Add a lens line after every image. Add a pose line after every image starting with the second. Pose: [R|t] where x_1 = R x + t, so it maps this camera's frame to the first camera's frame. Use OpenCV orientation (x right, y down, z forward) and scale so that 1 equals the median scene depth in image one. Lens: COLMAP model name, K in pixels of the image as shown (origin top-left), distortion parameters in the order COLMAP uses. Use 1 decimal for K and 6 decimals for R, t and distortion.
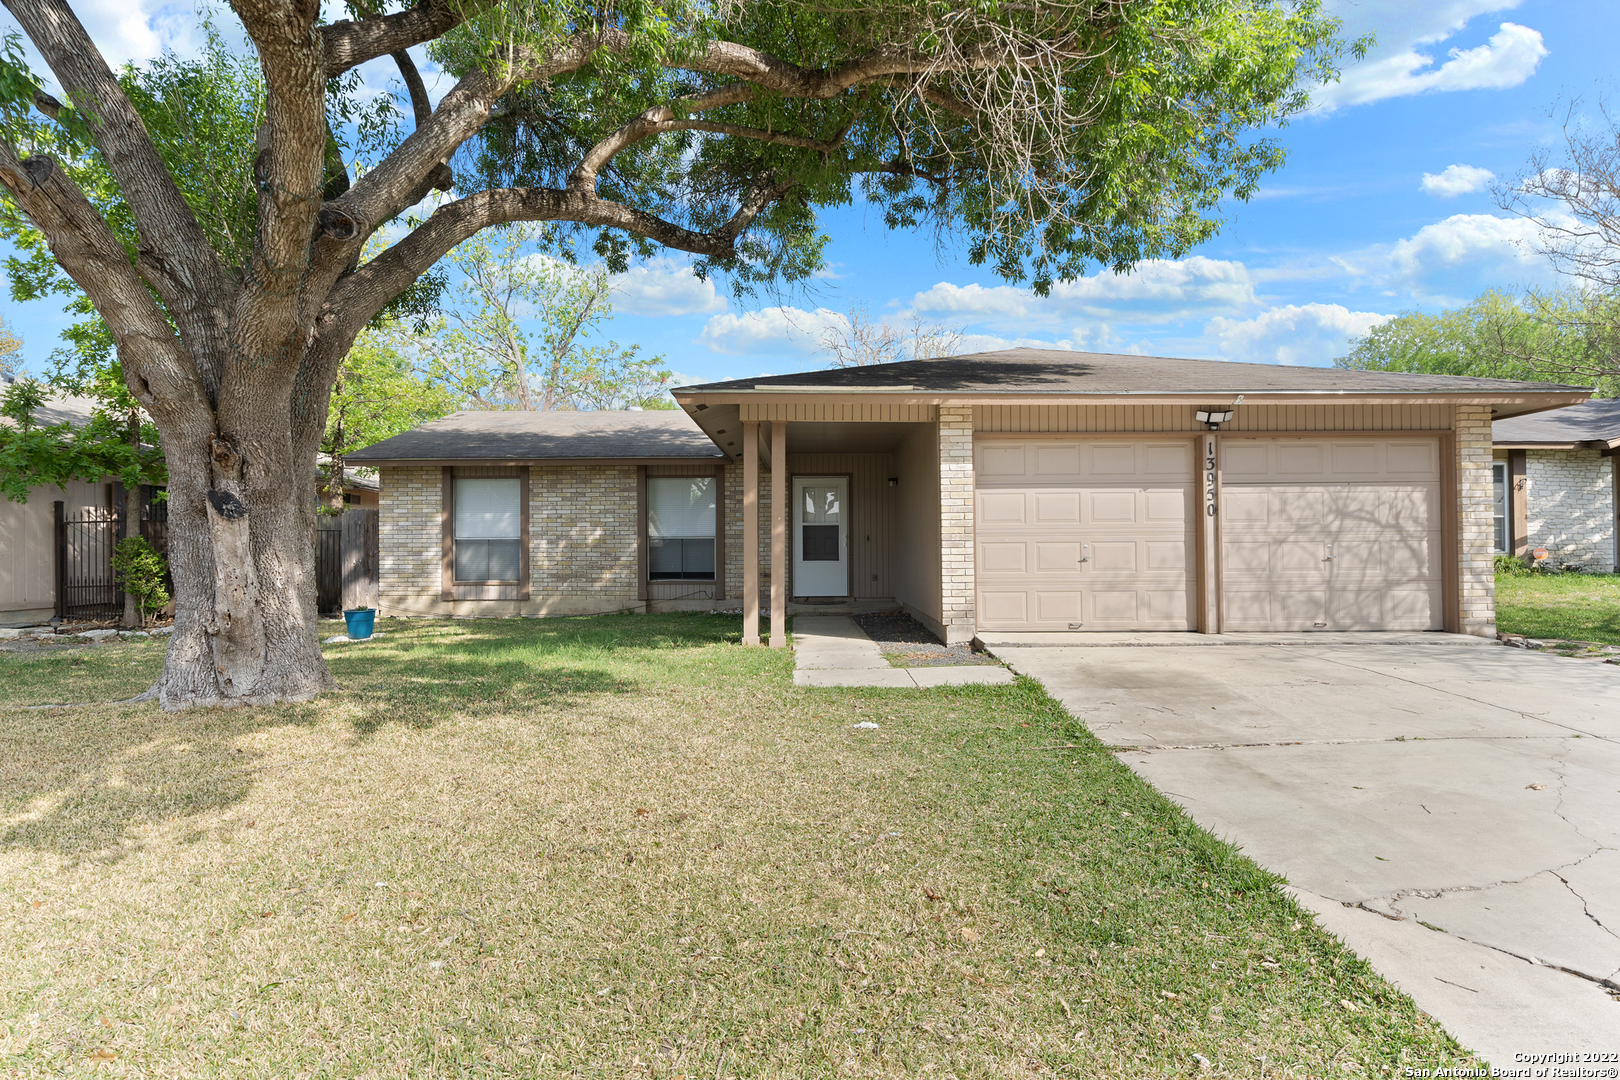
lens RADIAL K [[834.0, 0, 803.3], [0, 834.0, 545.4], [0, 0, 1]] dist [0.002867, 0.001667]
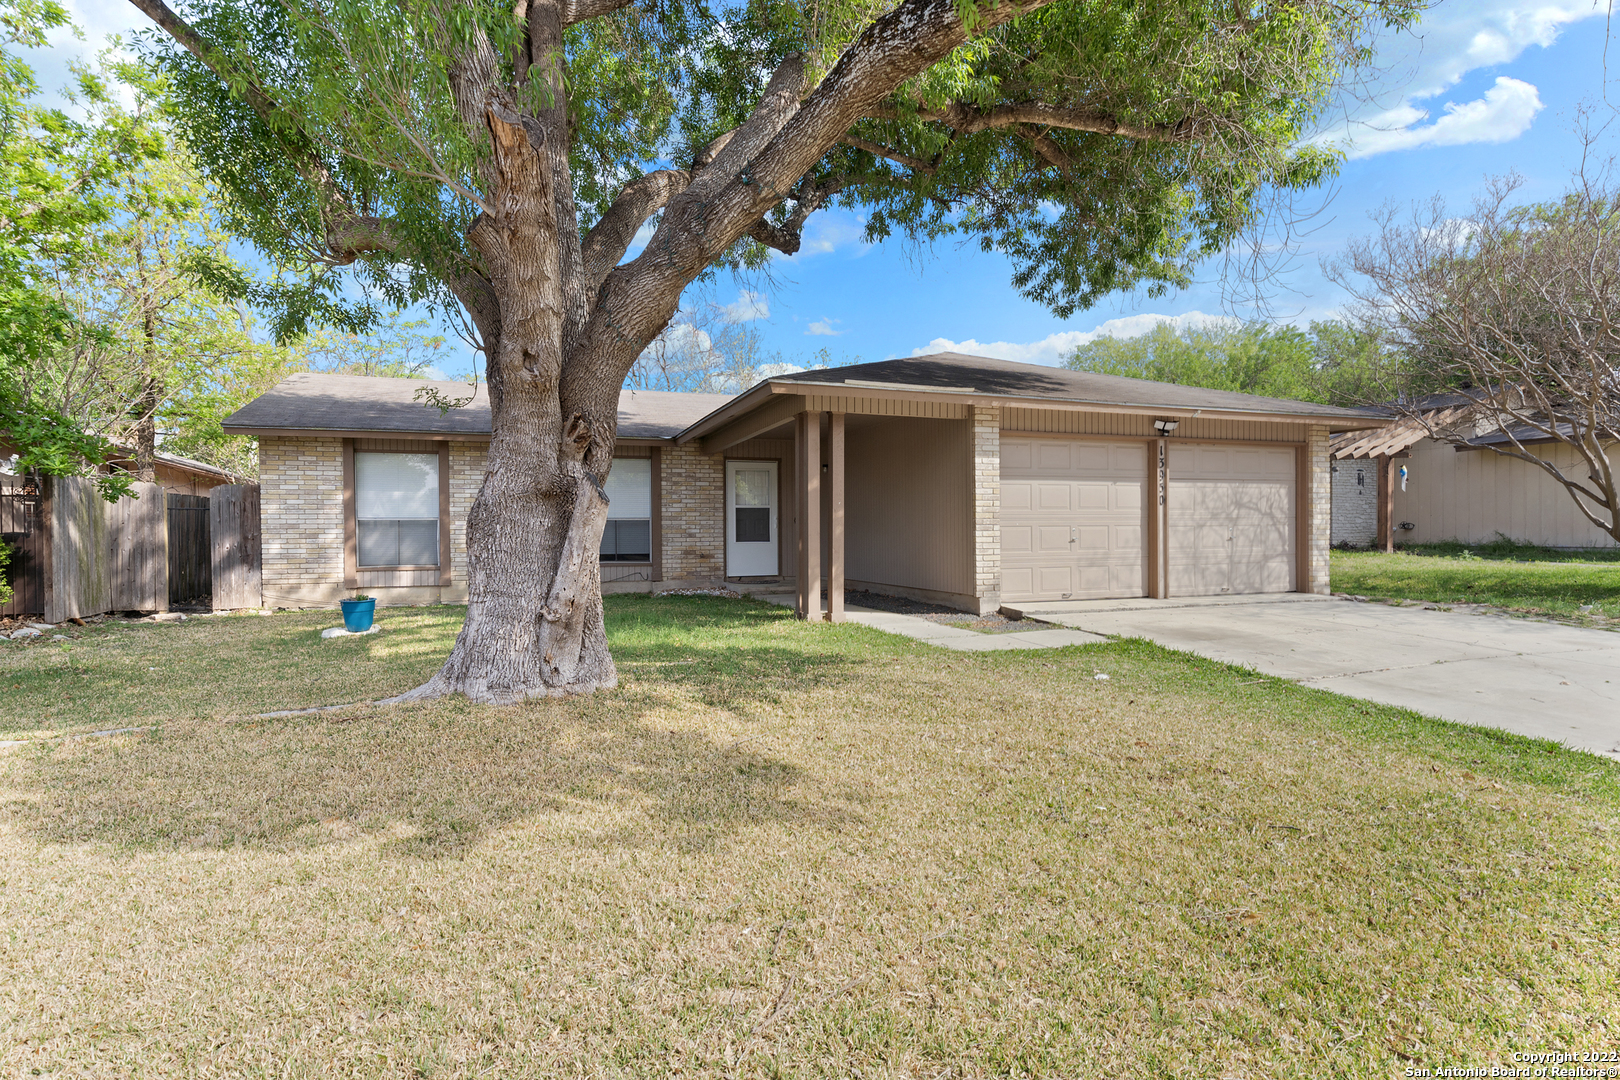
lens RADIAL K [[834.0, 0, 801.4], [0, 834.0, 541.8], [0, 0, 1]] dist [0.002867, 0.001667]
pose [[0.943706, -0.004232, 0.330759, -0.267521], [-0.001891, 0.999833, 0.018189, -0.001370], [-0.330781, -0.017790, 0.943540, -0.000030]]
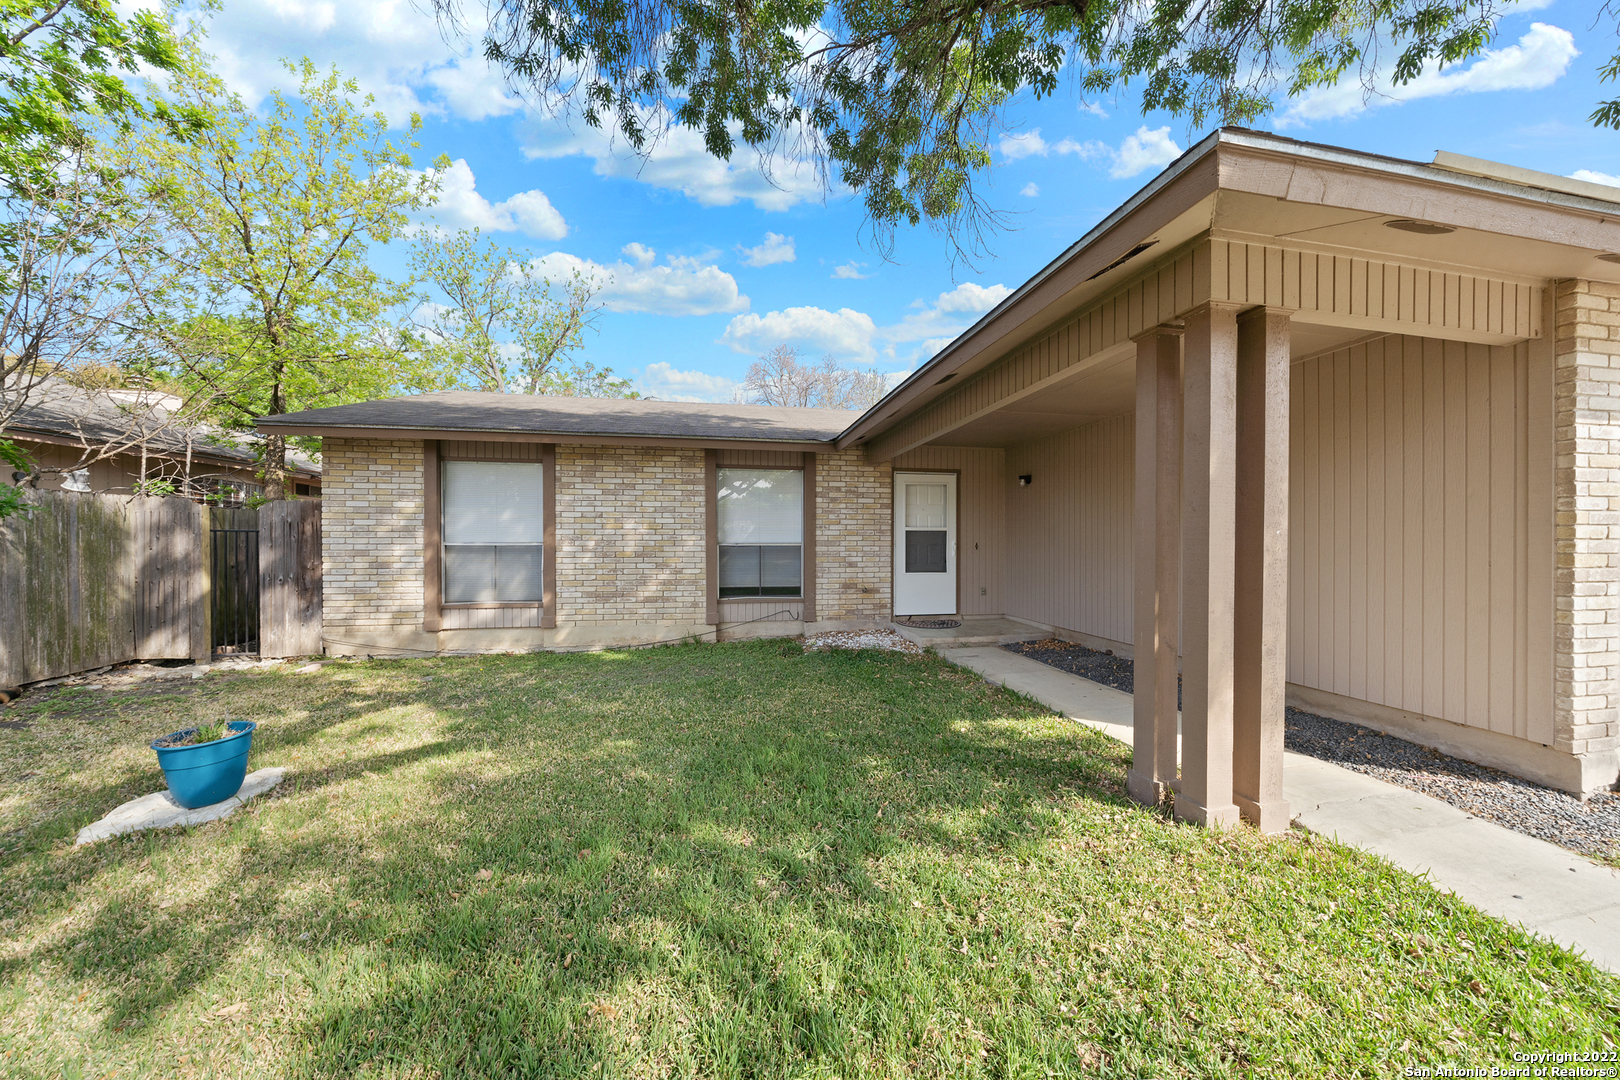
lens RADIAL K [[561.3, 0, 814.3], [0, 561.3, 545.7], [0, 0, 1]] dist [-0.004485, -0.000275]
pose [[0.980400, 0.005710, 0.196934, -0.202570], [-0.008903, 0.999843, 0.015331, -0.016967], [-0.196815, -0.016784, 0.980297, 0.470821]]
